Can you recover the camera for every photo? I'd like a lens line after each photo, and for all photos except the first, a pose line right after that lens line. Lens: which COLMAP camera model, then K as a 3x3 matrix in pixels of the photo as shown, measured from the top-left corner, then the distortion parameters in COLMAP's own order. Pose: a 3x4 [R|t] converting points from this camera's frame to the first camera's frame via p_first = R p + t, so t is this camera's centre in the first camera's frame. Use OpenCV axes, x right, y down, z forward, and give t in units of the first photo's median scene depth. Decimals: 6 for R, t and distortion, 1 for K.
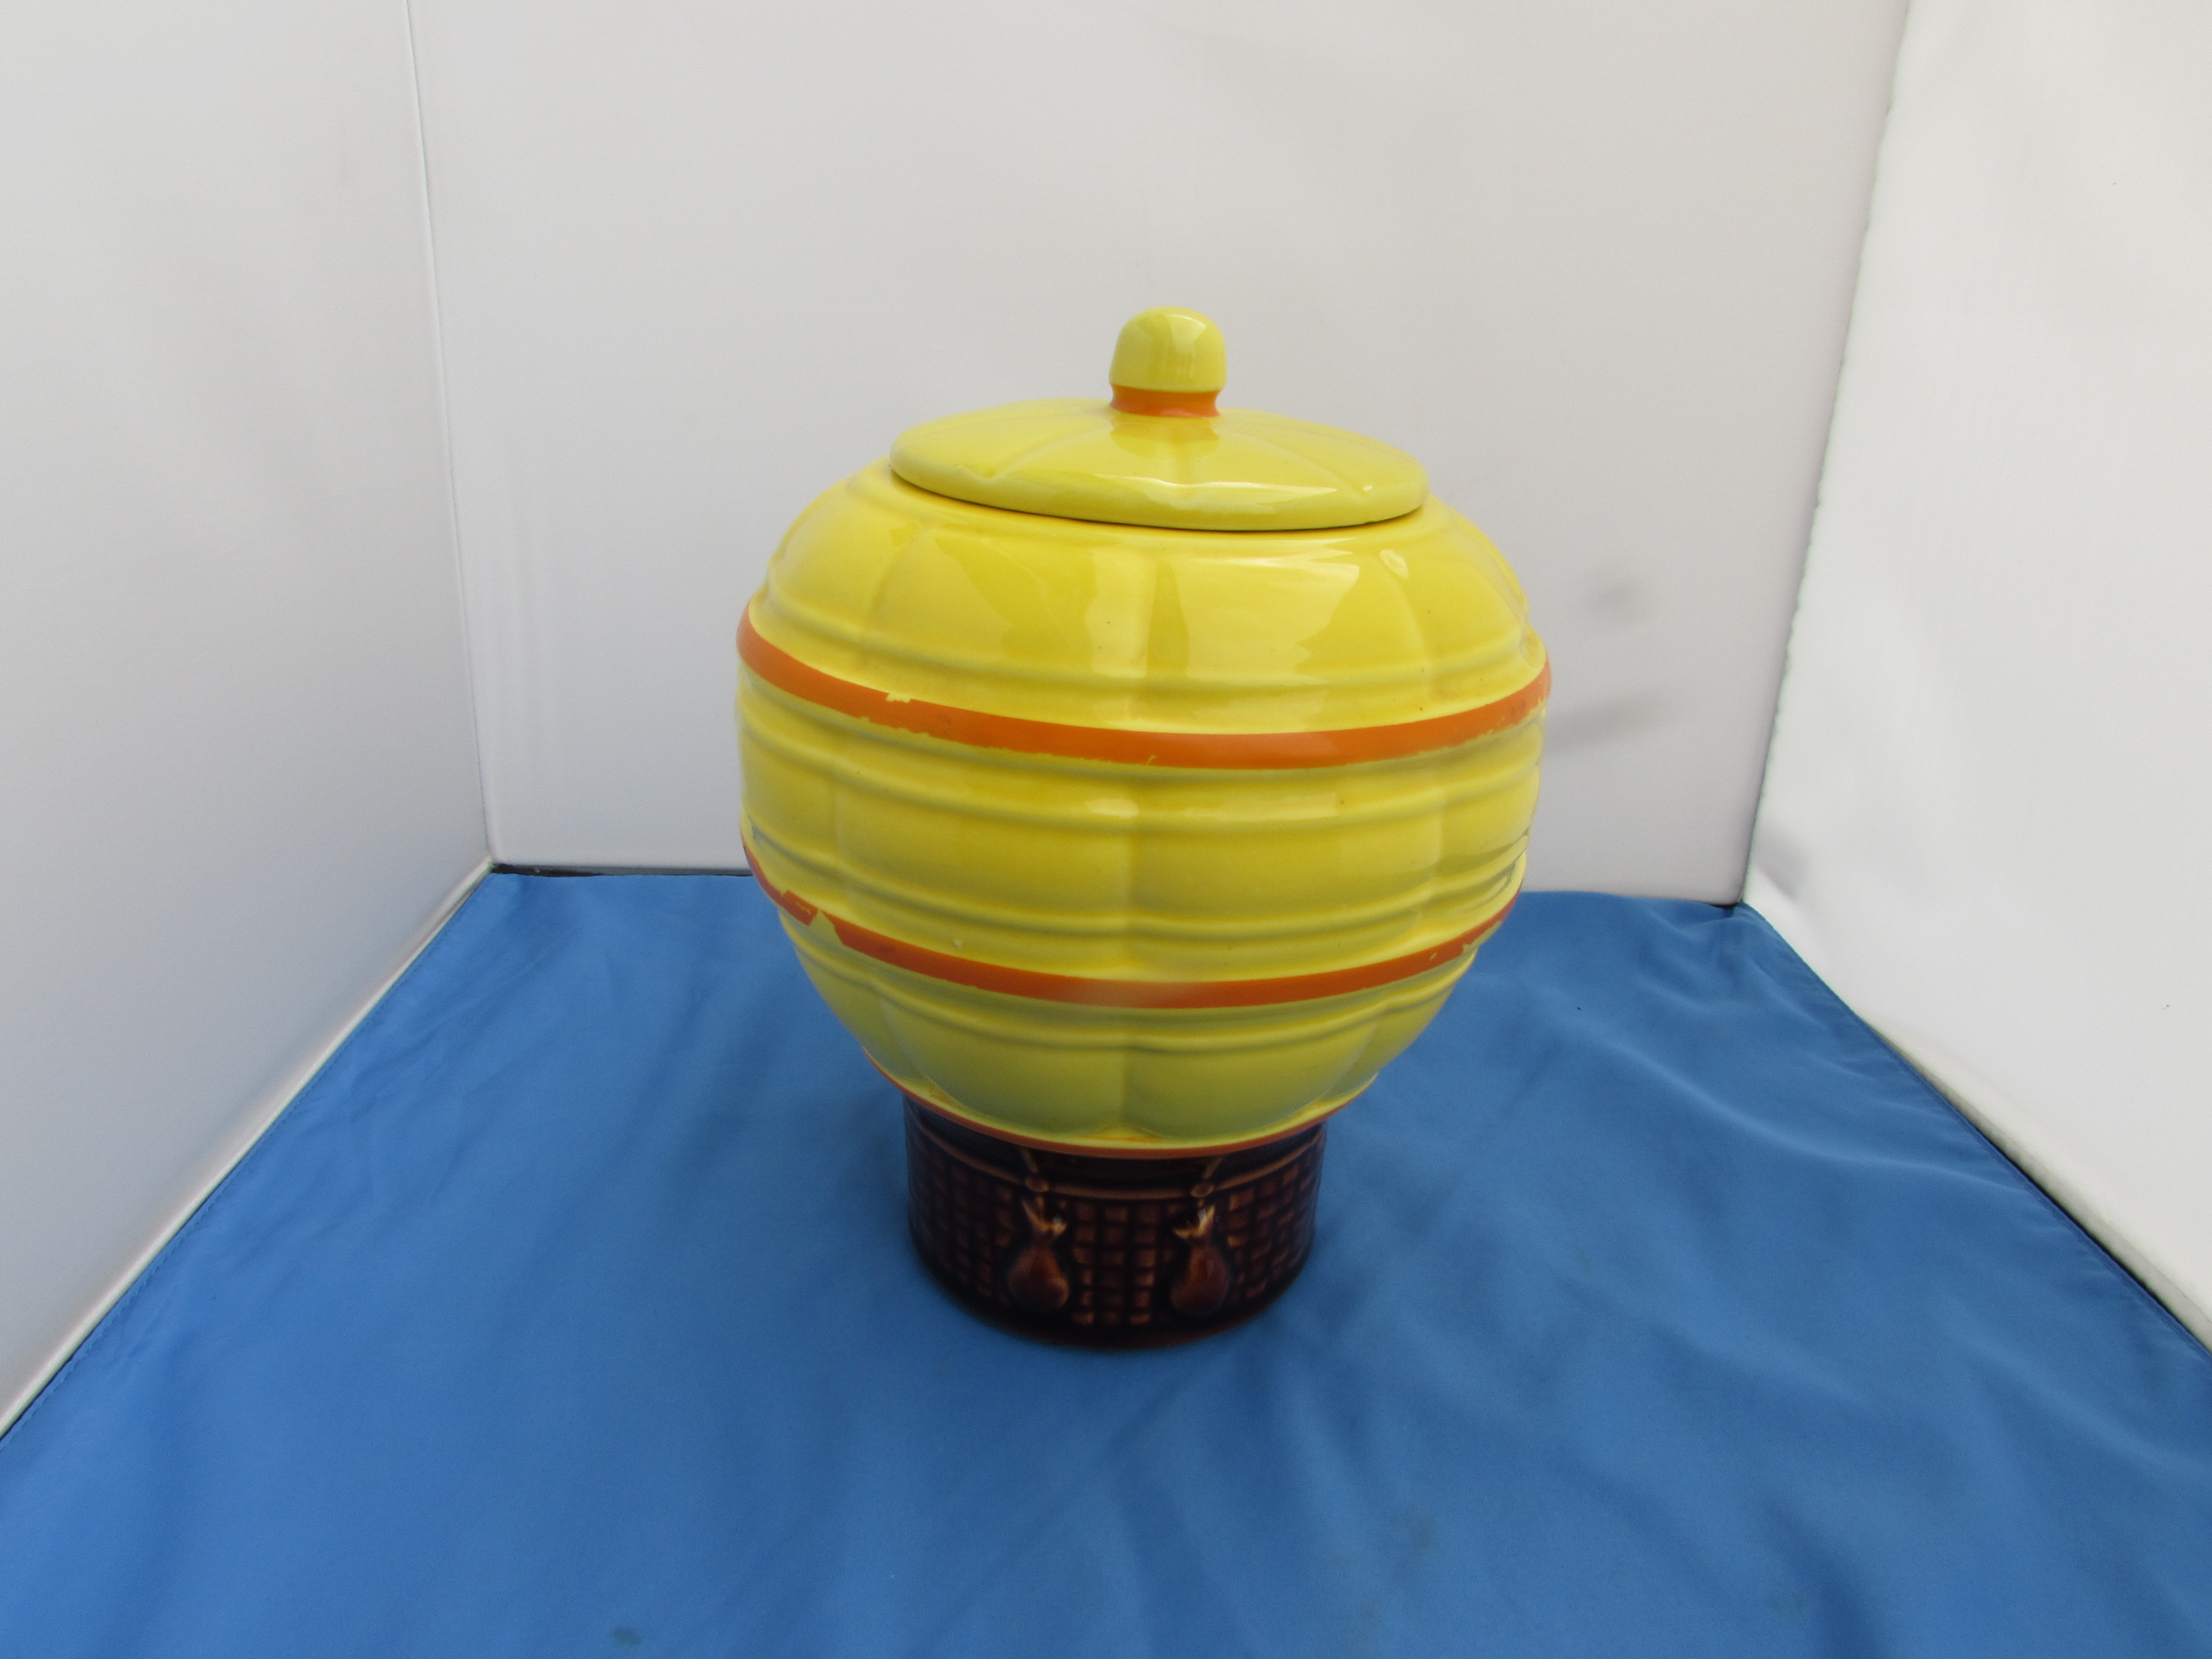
lens RADIAL K [[1562.5, 0, 1106.0], [0, 1562.5, 829.5], [0, 0, 1]] dist [-0.007732, -0.002355]
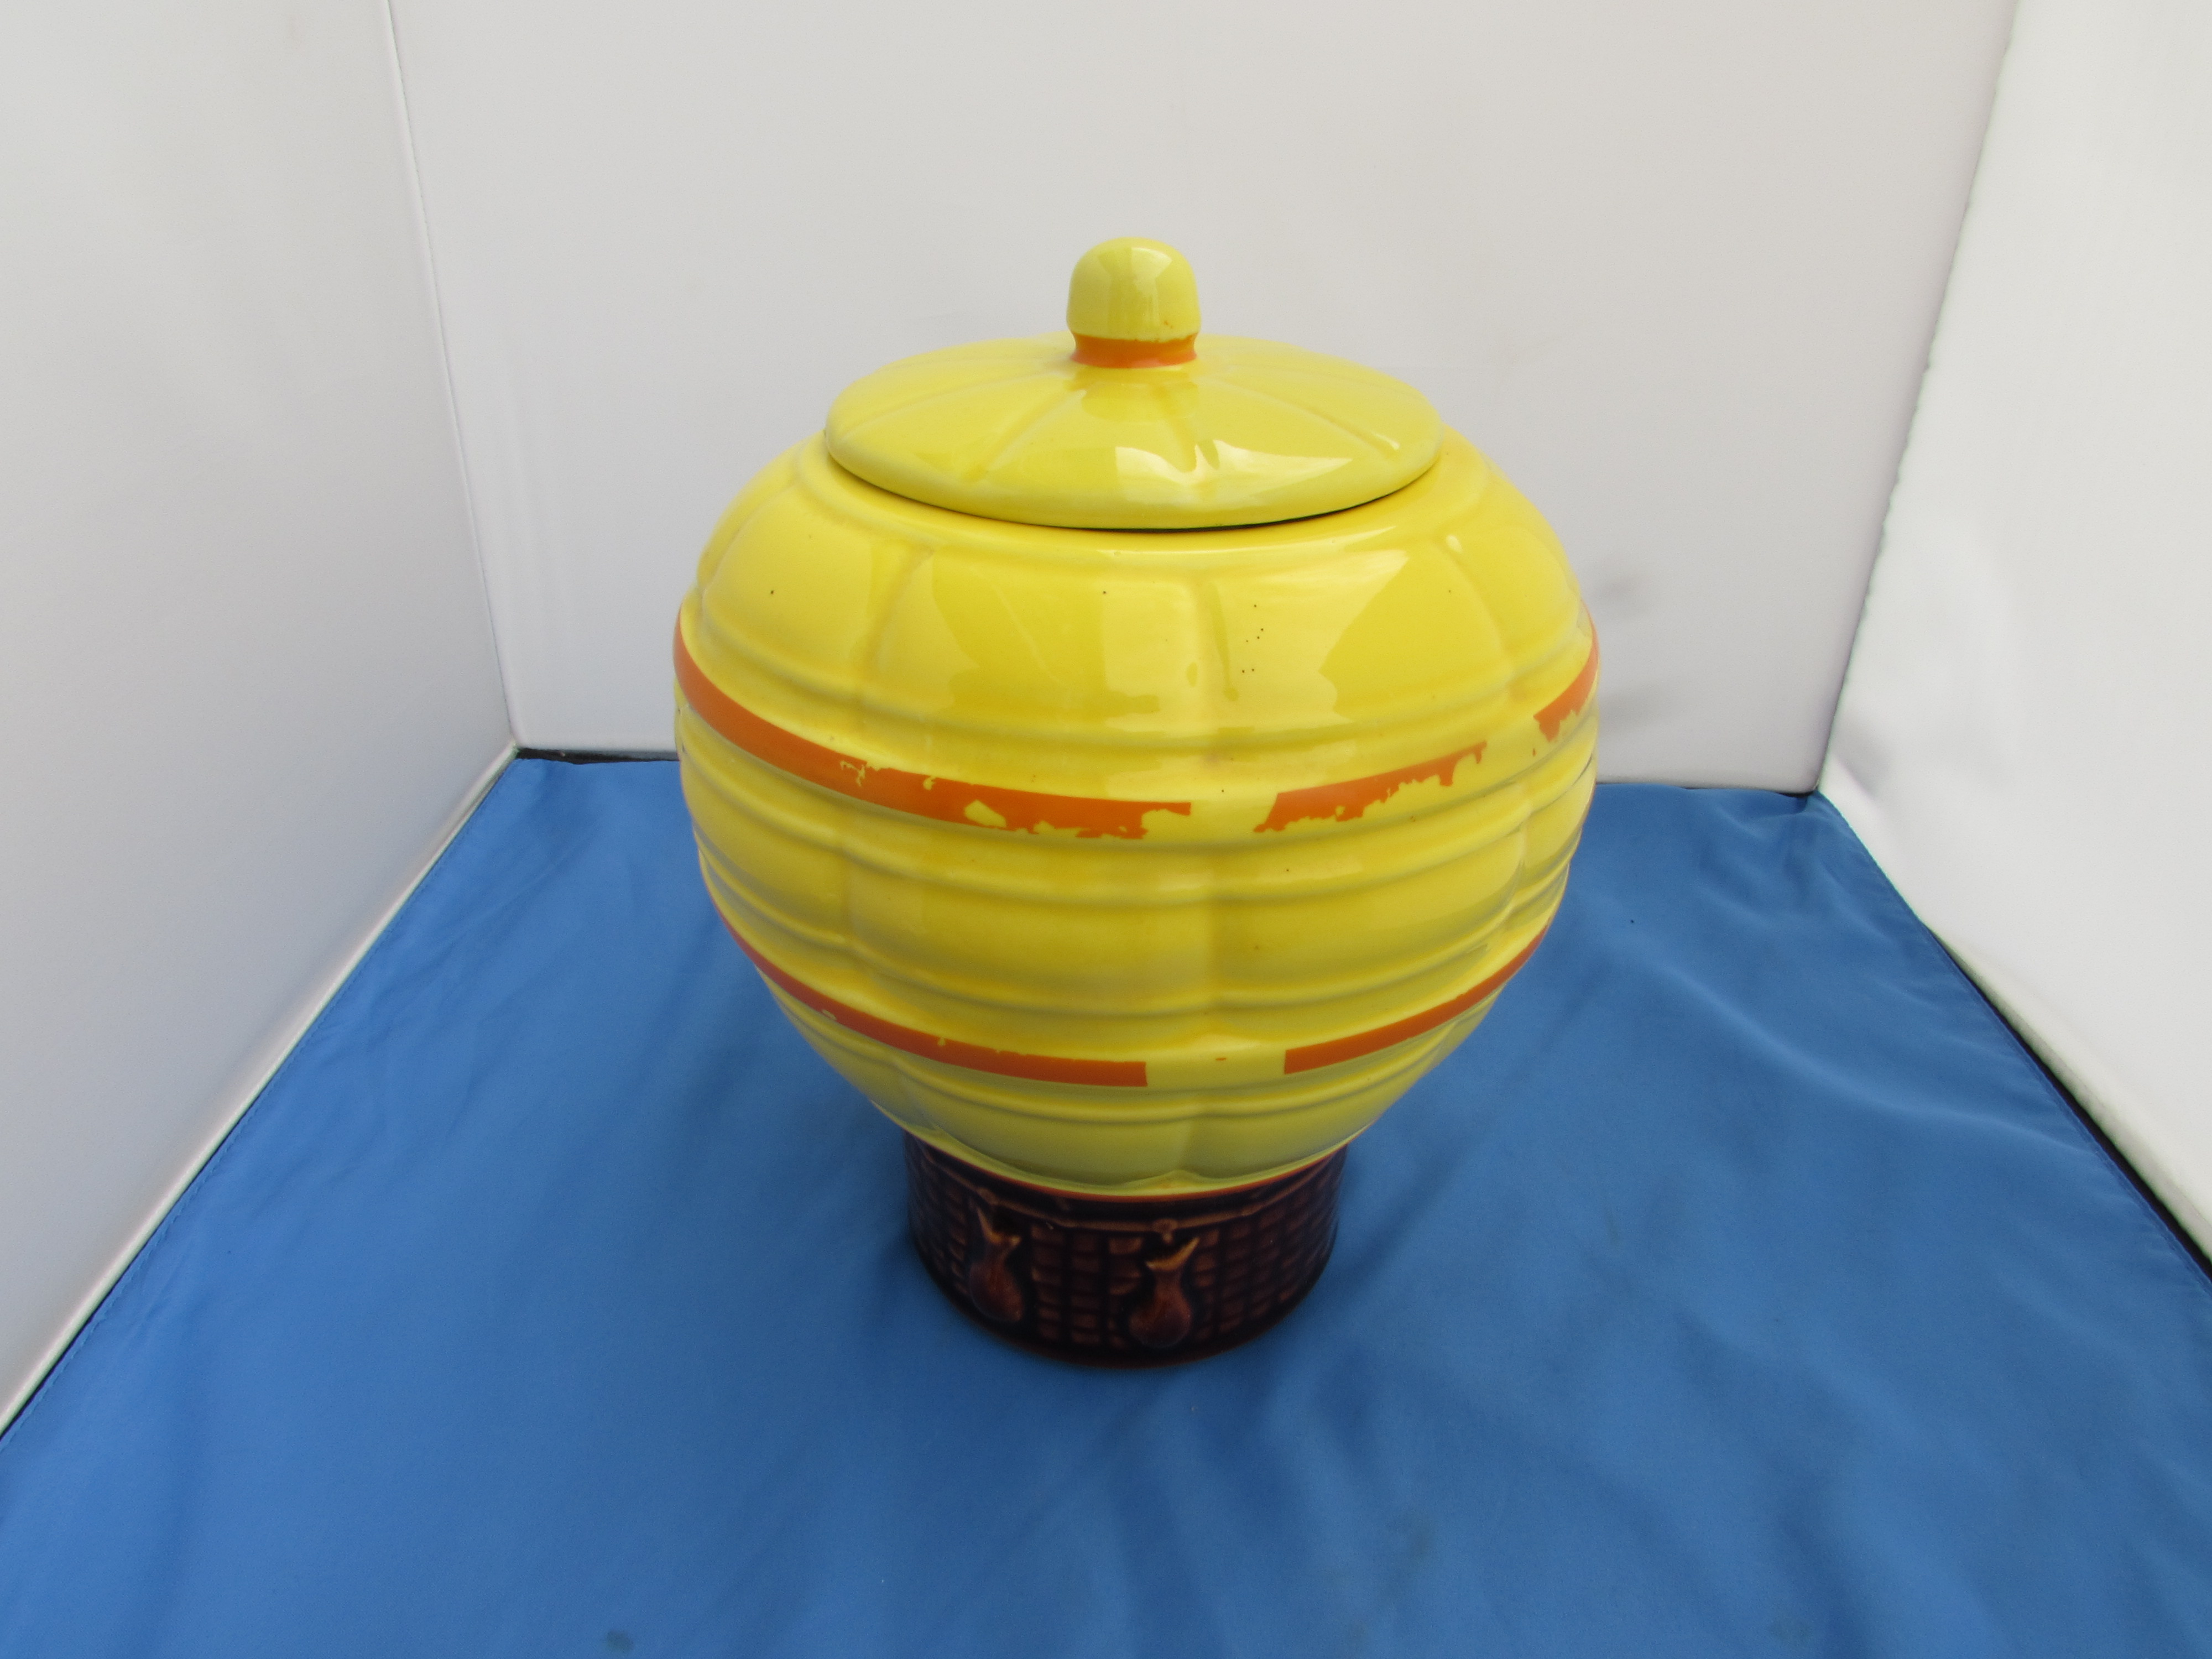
lens RADIAL K [[1558.5, 0, 1103.5], [0, 1558.5, 823.3], [0, 0, 1]] dist [-0.009450, -0.005643]
pose [[0.998489, 0.005585, -0.054660, 0.036271], [0.002466, 0.989262, 0.146134, -0.091852], [0.054889, -0.146048, 0.987754, 0.058373]]
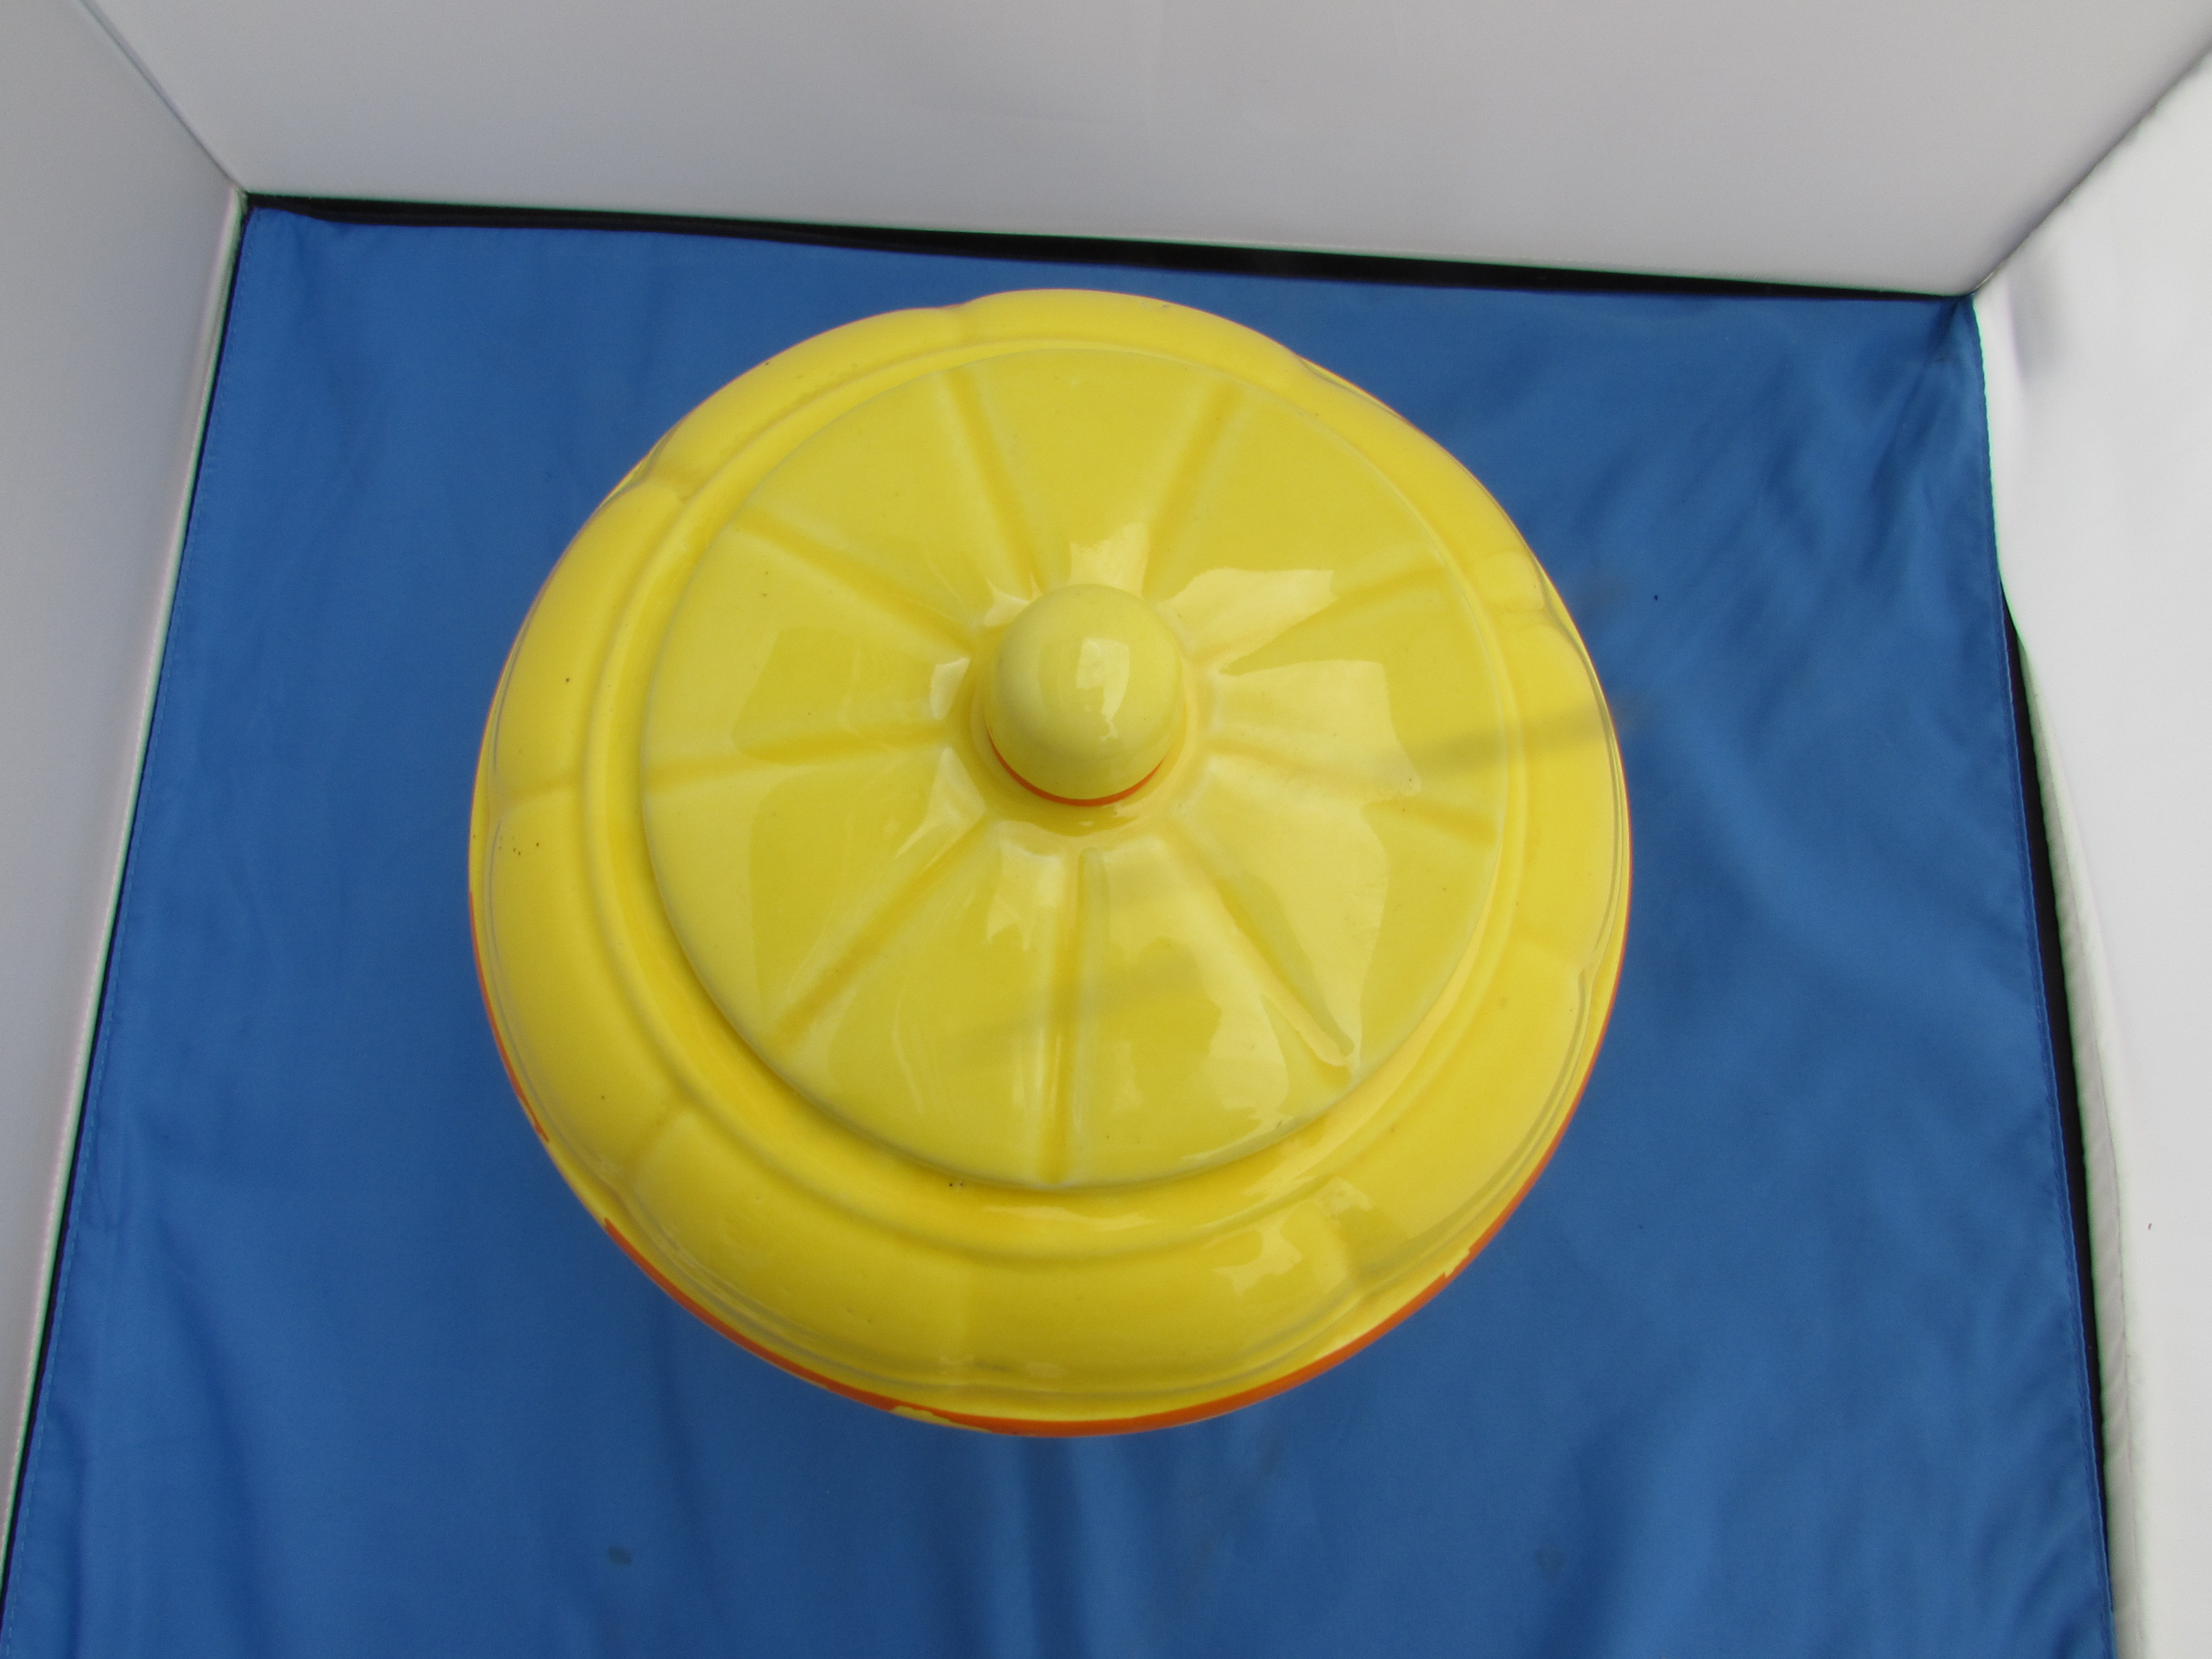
lens RADIAL K [[1558.5, 0, 1103.5], [0, 1558.5, 823.3], [0, 0, 1]] dist [-0.009450, -0.005643]
pose [[0.997920, 0.055839, -0.032223, 0.057813], [-0.004865, 0.563617, 0.826022, -0.514246], [0.064286, -0.824147, 0.562716, 0.475101]]
